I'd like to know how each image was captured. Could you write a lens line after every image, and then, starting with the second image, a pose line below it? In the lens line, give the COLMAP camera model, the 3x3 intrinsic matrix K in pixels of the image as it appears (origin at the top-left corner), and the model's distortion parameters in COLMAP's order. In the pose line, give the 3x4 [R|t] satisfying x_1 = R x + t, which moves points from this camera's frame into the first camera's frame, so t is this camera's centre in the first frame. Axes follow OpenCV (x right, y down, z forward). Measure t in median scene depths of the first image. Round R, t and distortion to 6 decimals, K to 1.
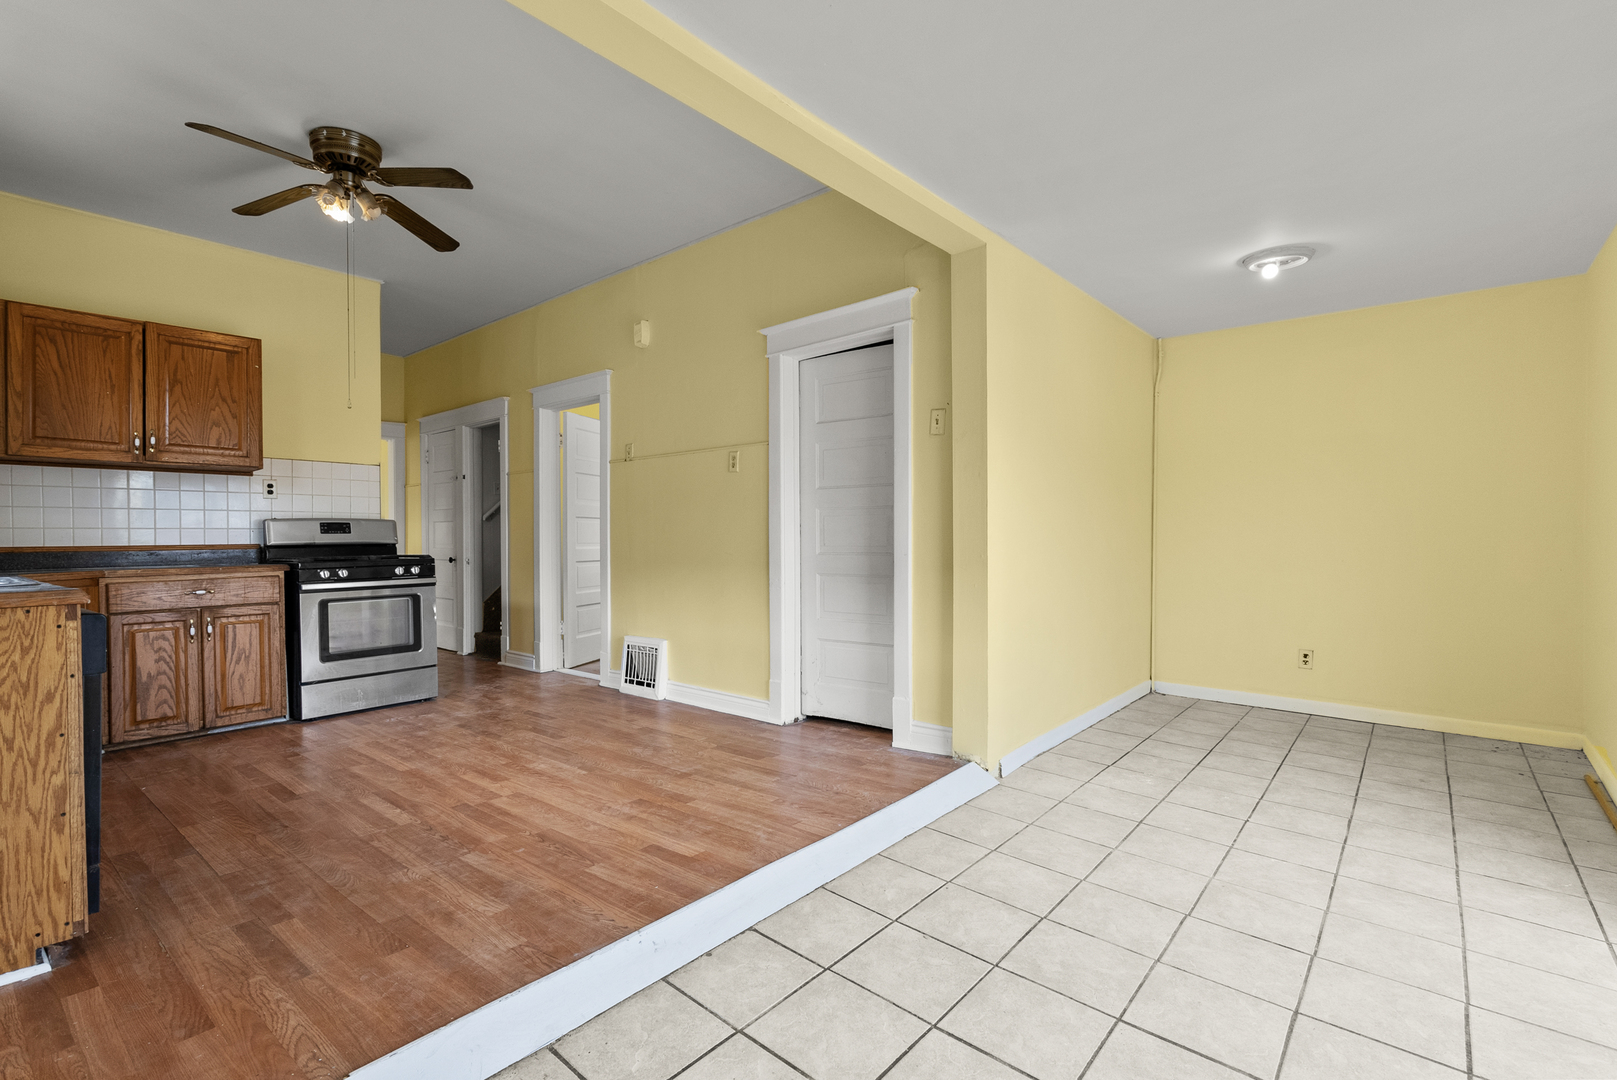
lens RADIAL K [[744.4, 0, 803.0], [0, 744.4, 541.0], [0, 0, 1]] dist [-0.007173, 0.000666]
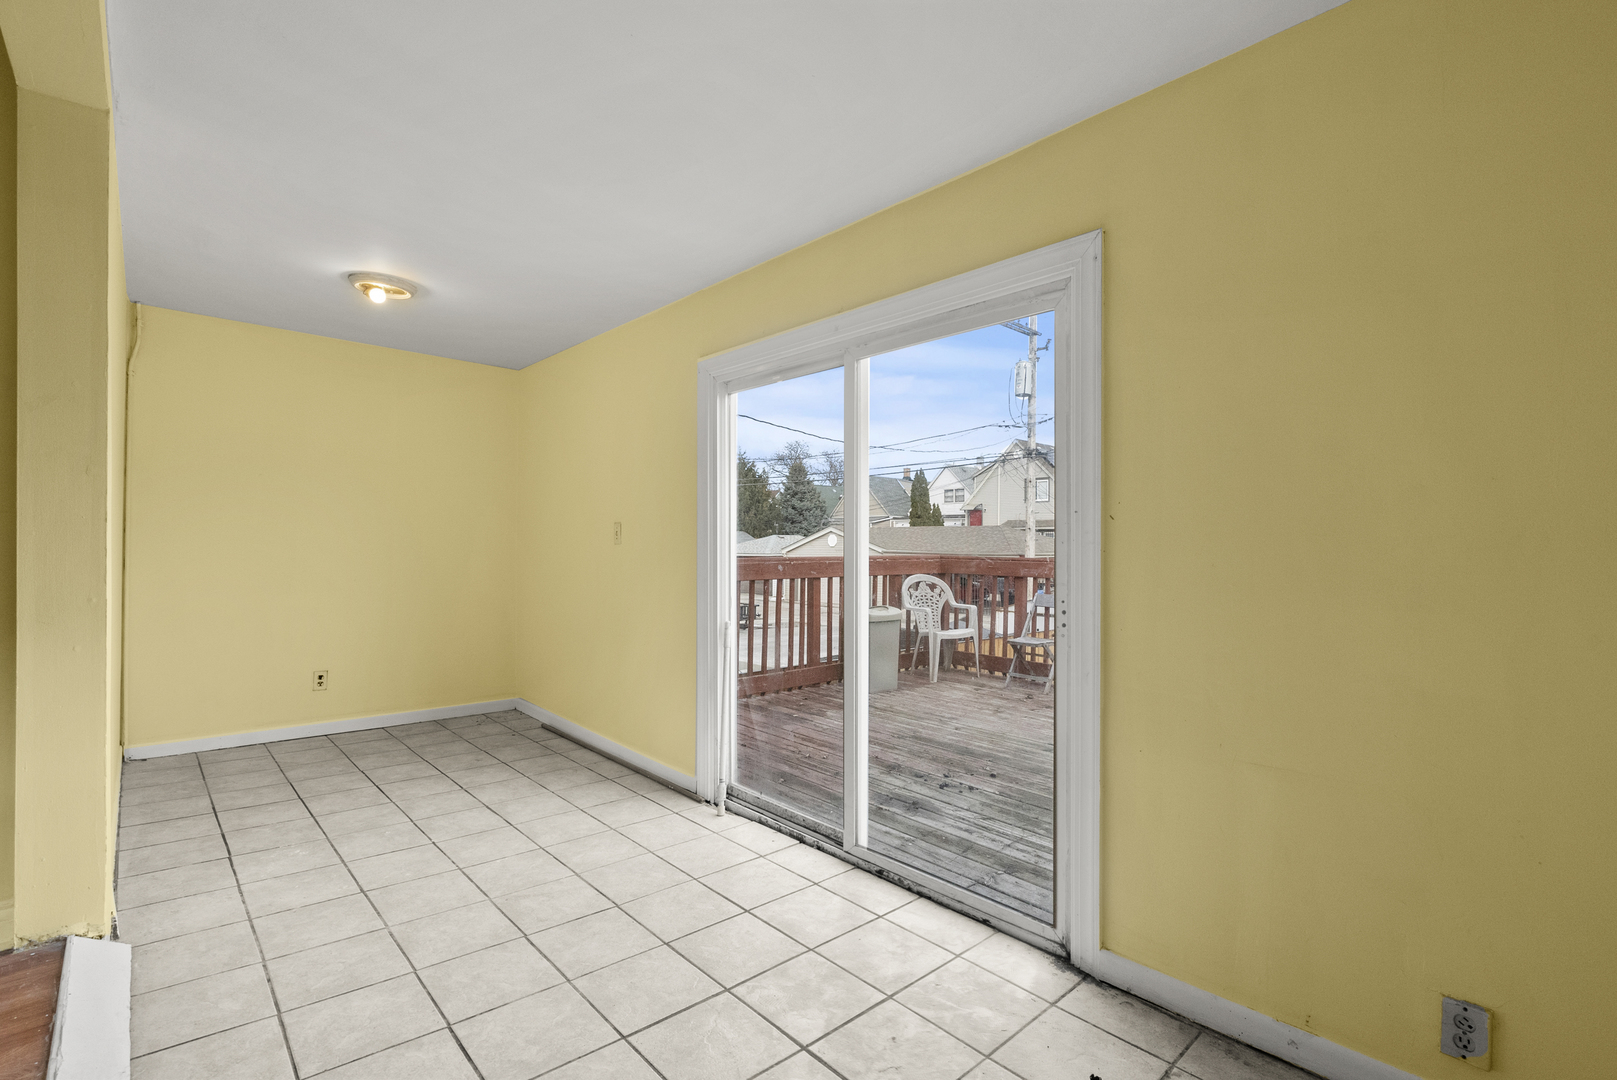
lens RADIAL K [[744.4, 0, 804.2], [0, 744.4, 539.8], [0, 0, 1]] dist [-0.007173, 0.000666]
pose [[0.130725, 0.006119, 0.991400, -0.297150], [0.006084, 0.999957, -0.006974, -0.023451], [-0.991400, 0.006944, 0.130682, 0.312103]]
